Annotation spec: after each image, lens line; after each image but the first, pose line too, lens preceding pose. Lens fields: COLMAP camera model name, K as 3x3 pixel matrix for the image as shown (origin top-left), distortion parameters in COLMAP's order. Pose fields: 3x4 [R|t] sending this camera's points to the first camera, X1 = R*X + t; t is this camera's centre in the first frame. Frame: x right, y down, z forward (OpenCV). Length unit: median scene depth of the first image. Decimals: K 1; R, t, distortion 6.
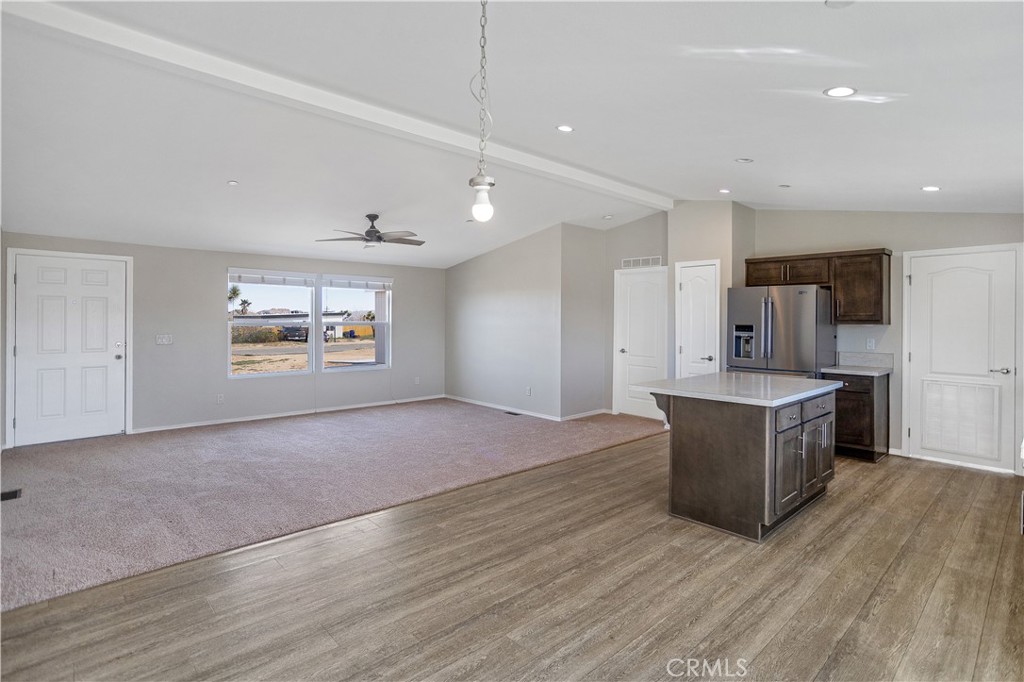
lens RADIAL K [[504.8, 0, 510.1], [0, 504.8, 321.2], [0, 0, 1]] dist [-0.039244, 0.017814]
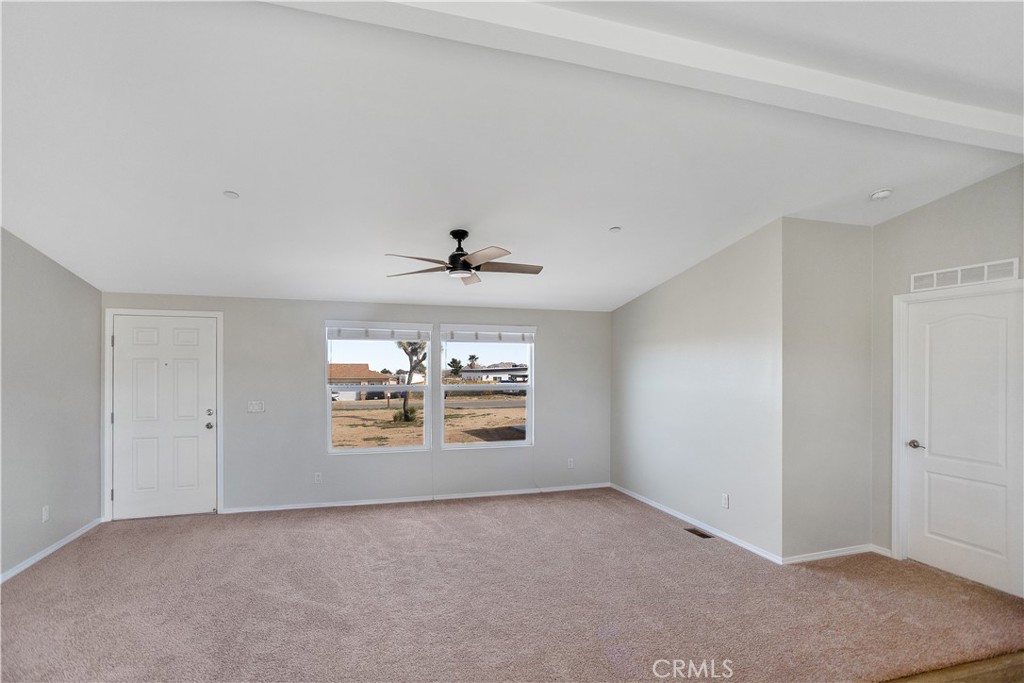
lens RADIAL K [[511.2, 0, 501.1], [0, 511.2, 370.3], [0, 0, 1]] dist [-0.043883, 0.034652]
pose [[0.905422, -0.003810, -0.424496, 0.056754], [0.000490, 0.999968, -0.007930, -0.017199], [0.424513, 0.006972, 0.905395, 0.351042]]
